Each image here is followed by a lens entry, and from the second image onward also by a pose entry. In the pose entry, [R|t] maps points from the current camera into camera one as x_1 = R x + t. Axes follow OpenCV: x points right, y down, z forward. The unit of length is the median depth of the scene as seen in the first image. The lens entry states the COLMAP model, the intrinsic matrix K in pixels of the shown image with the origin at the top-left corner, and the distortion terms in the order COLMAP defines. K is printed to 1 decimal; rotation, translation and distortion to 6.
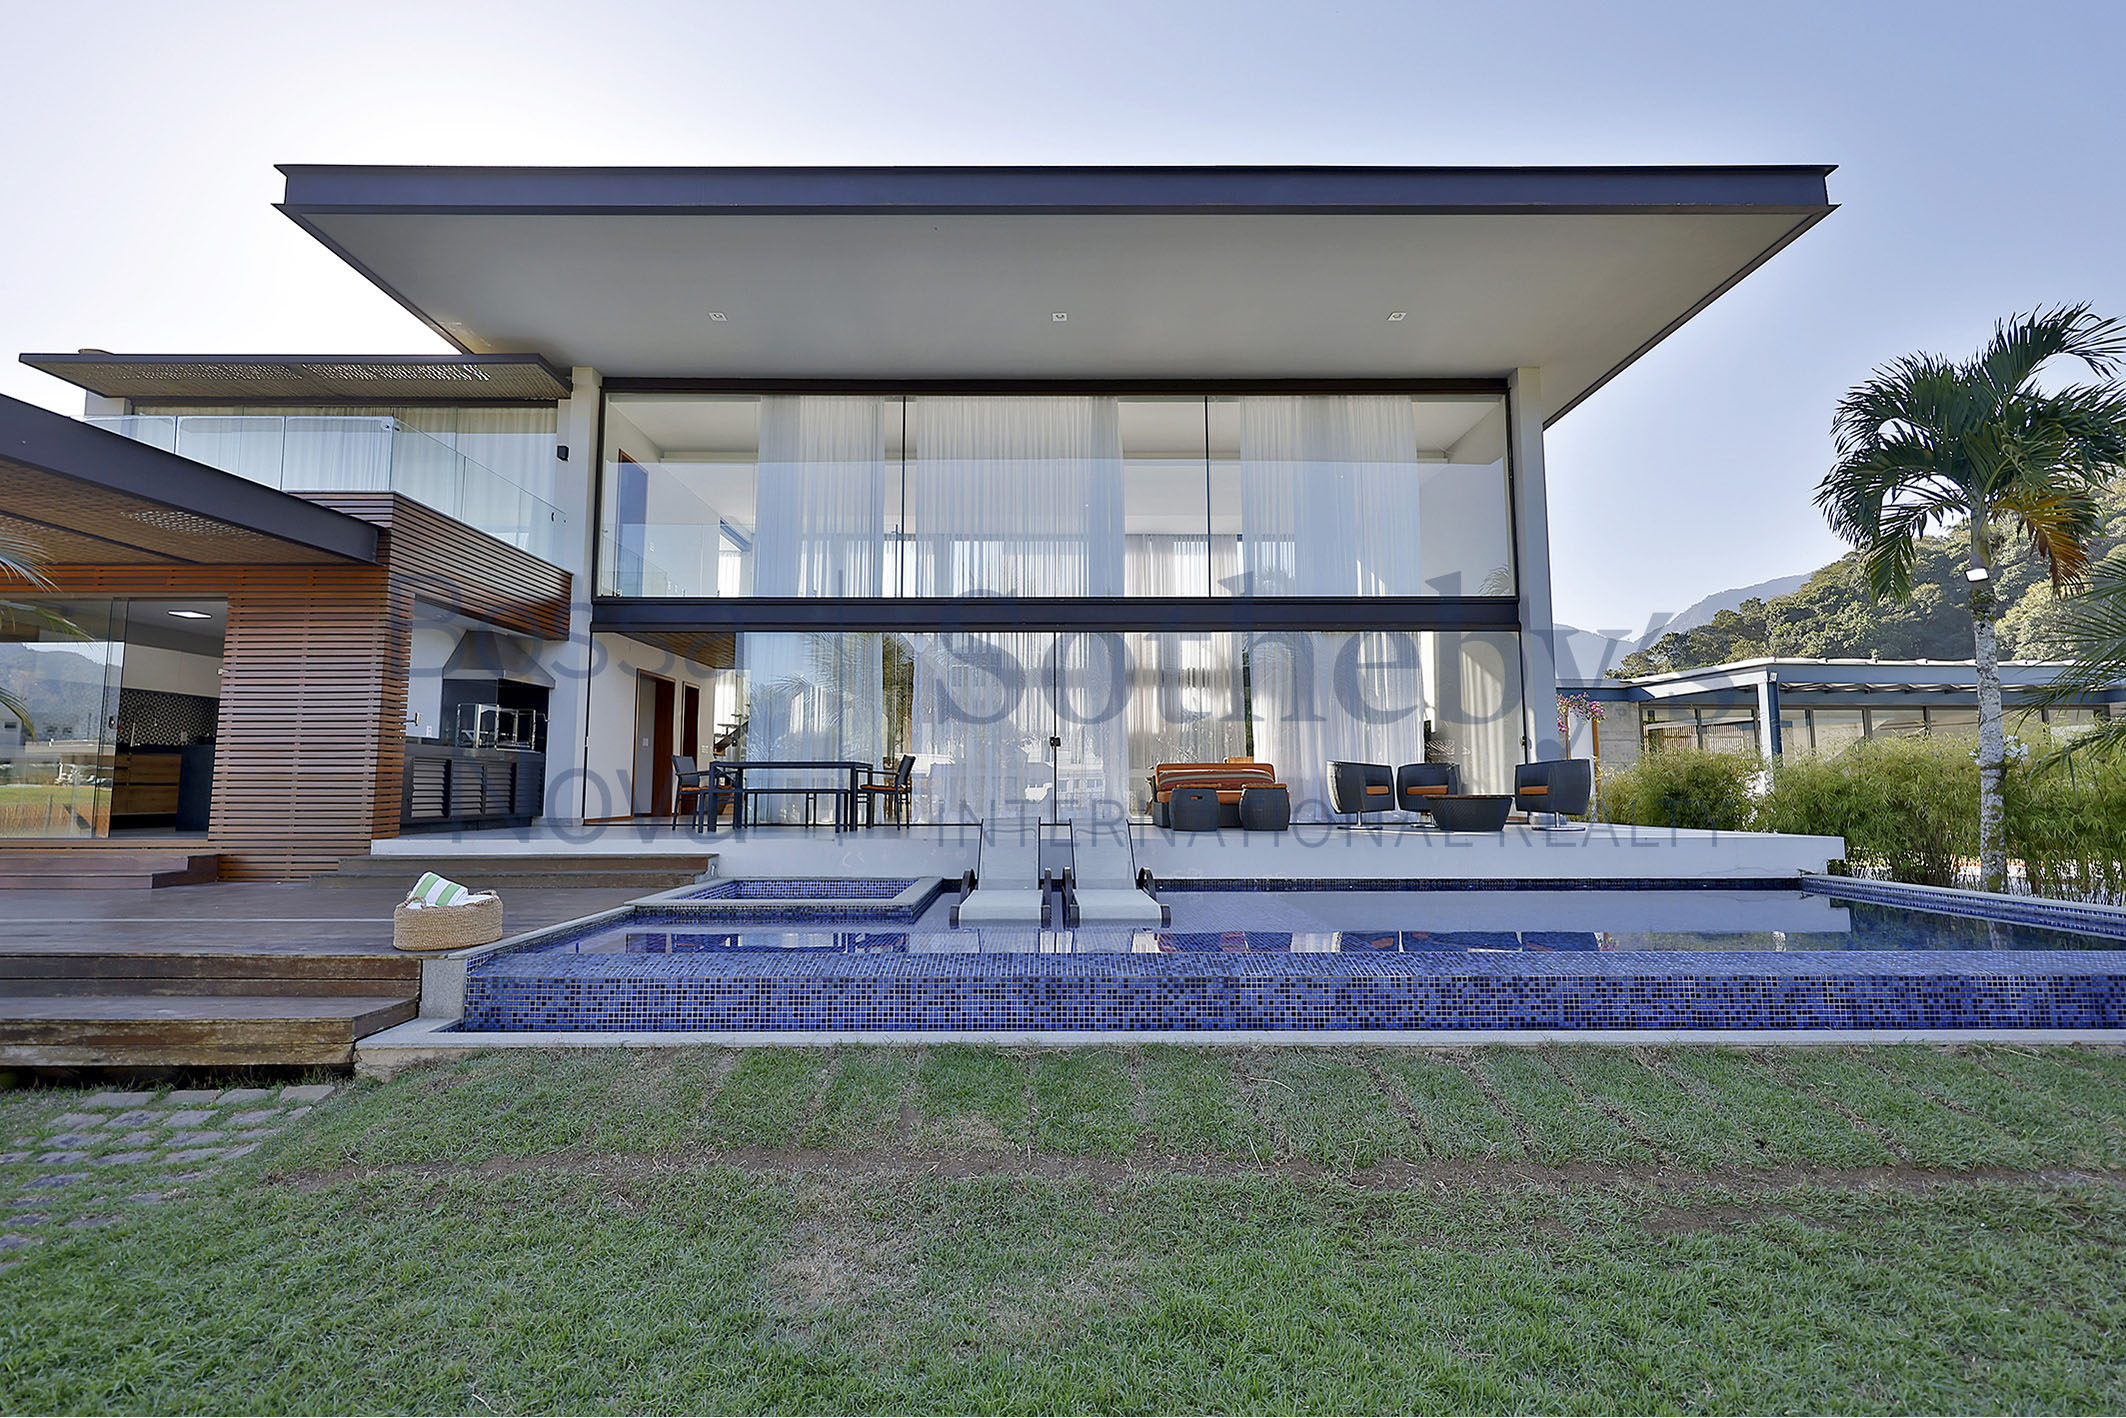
lens RADIAL K [[902.9, 0, 1052.4], [0, 902.9, 705.6], [0, 0, 1]] dist [-0.003288, 0.002950]
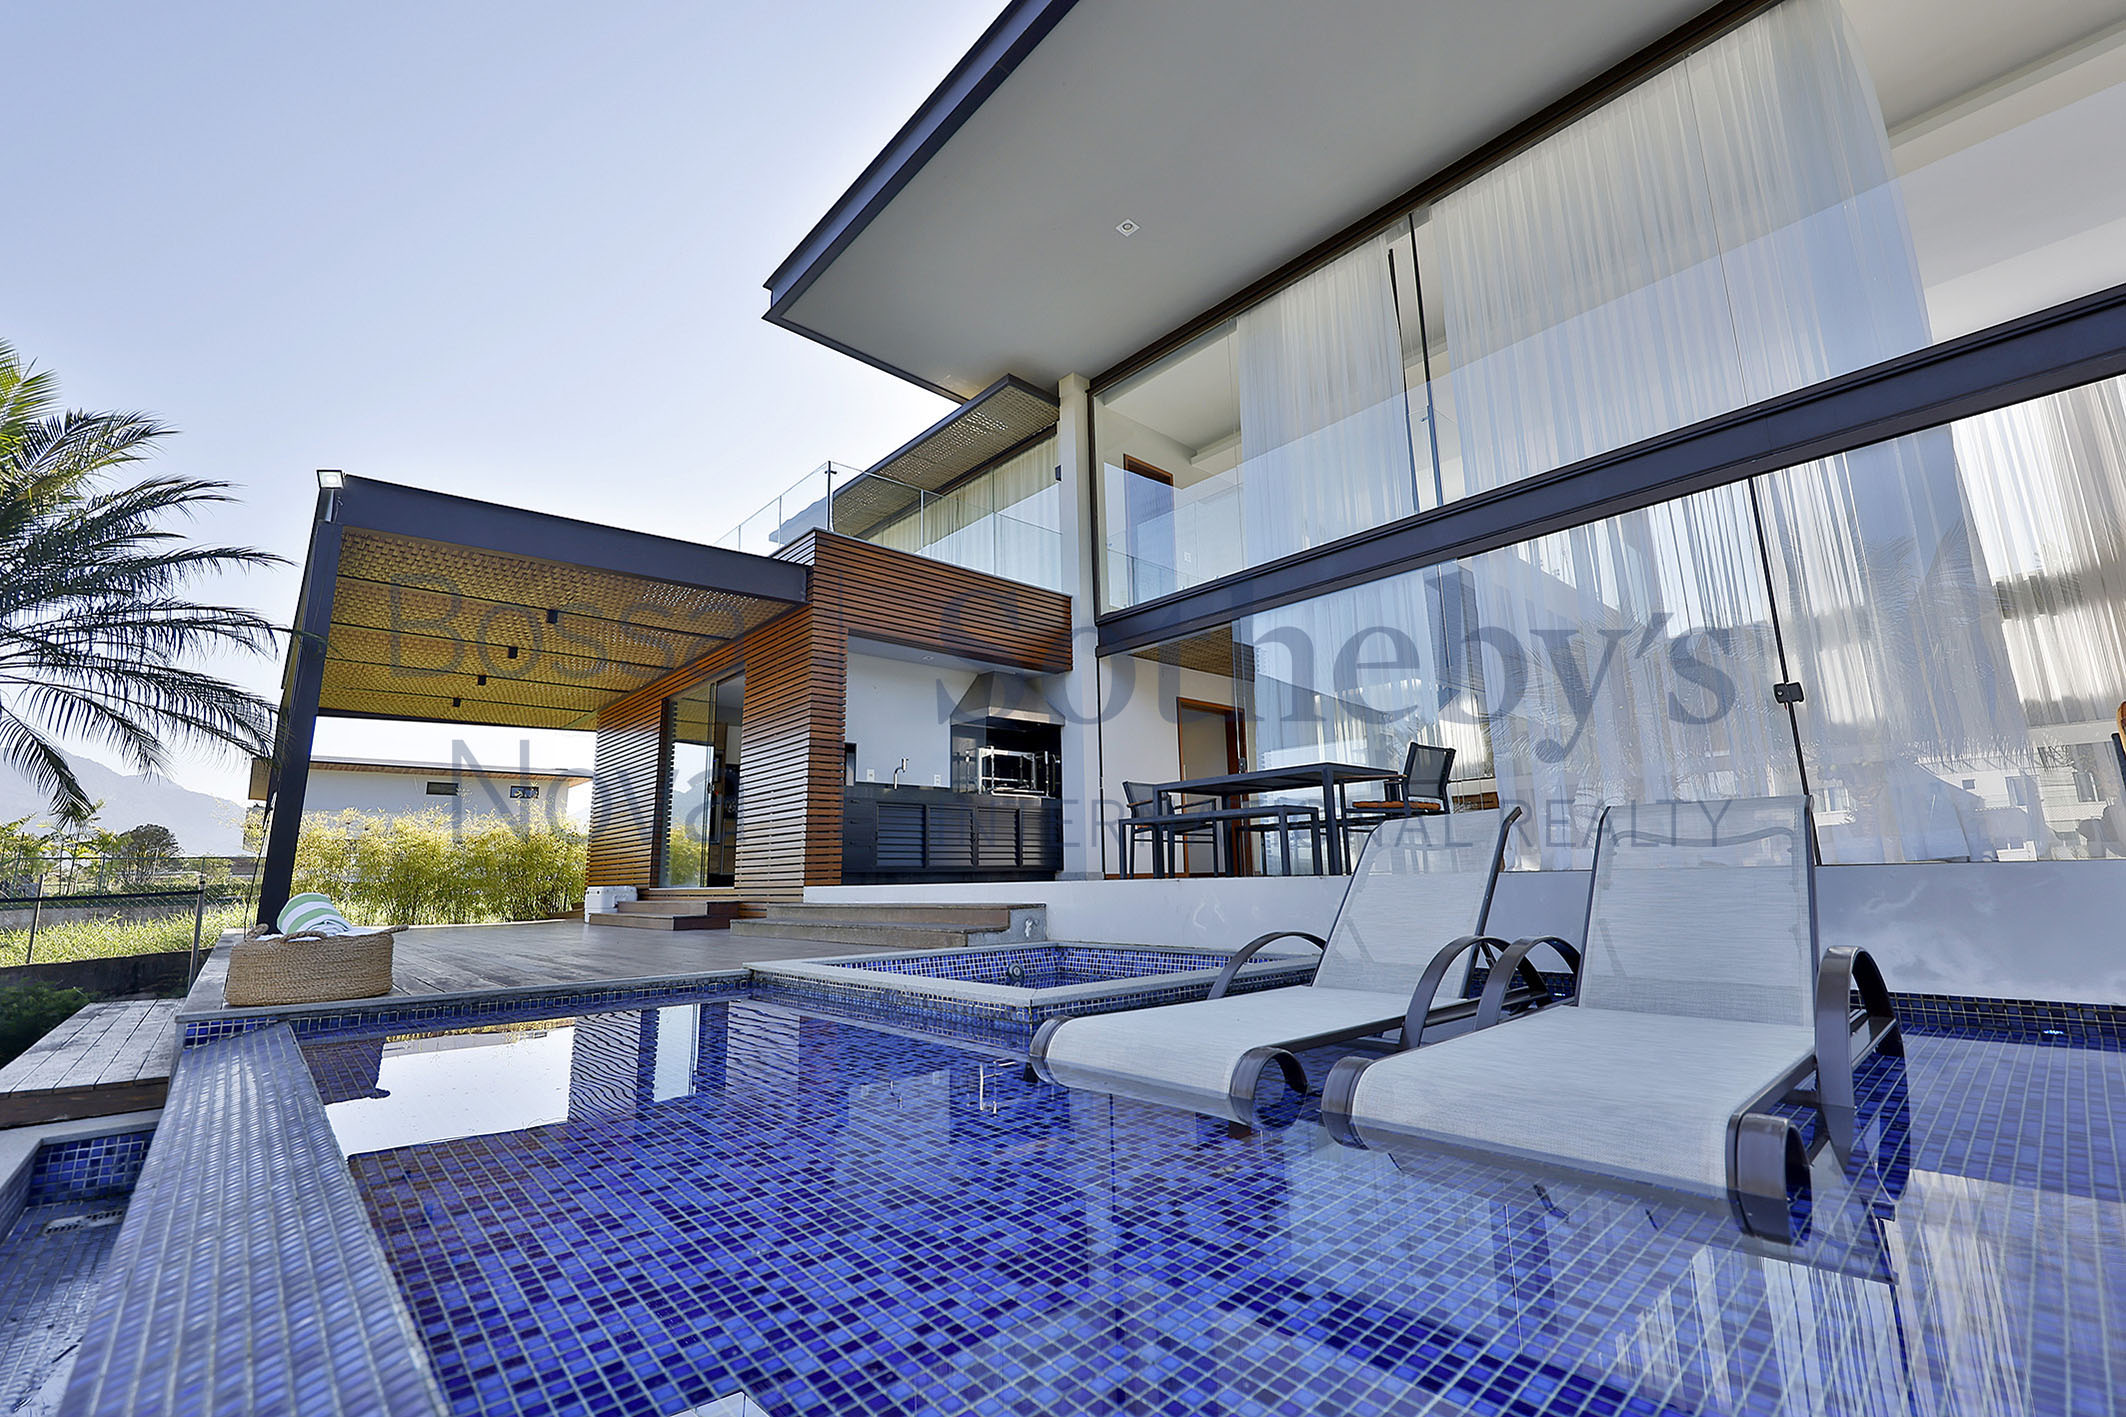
lens RADIAL K [[902.9, 0, 1056.4], [0, 902.9, 709.3], [0, 0, 1]] dist [-0.003288, 0.002950]
pose [[0.661756, -0.153590, -0.733818, 0.096203], [0.090286, 0.987993, -0.125370, 0.075262], [0.744263, 0.016711, 0.667678, 0.396698]]
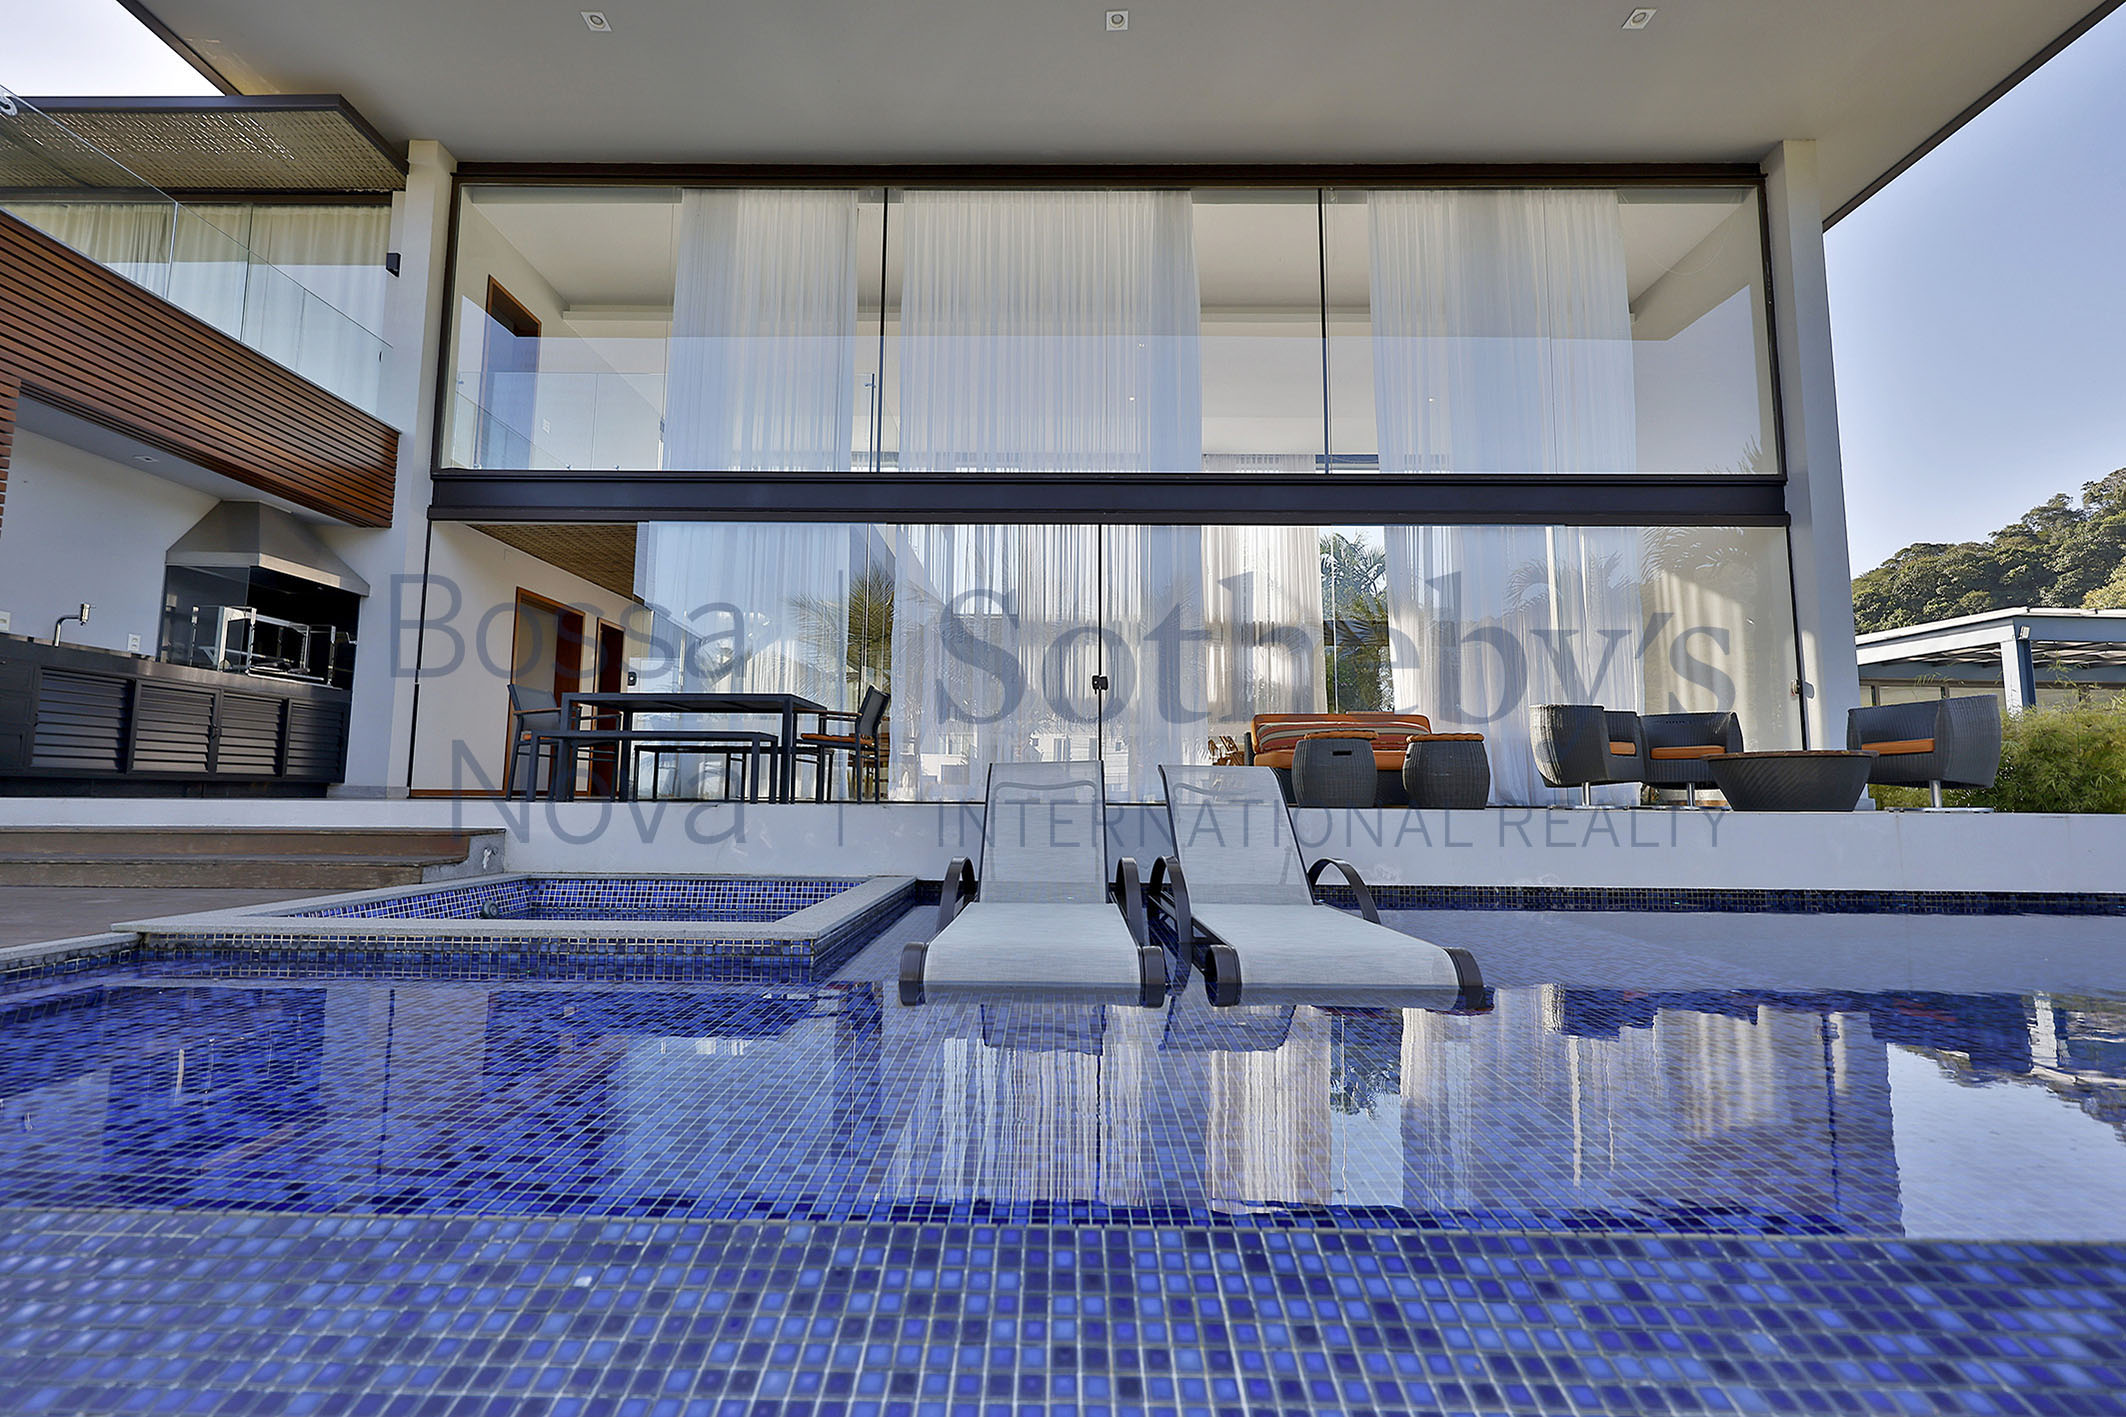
lens RADIAL K [[902.9, 0, 1049.4], [0, 902.9, 706.9], [0, 0, 1]] dist [-0.003288, 0.002950]
pose [[0.999814, 0.007493, -0.017789, -0.024022], [-0.007632, 0.999941, -0.007734, 0.064803], [0.017730, 0.007868, 0.999812, 0.325266]]
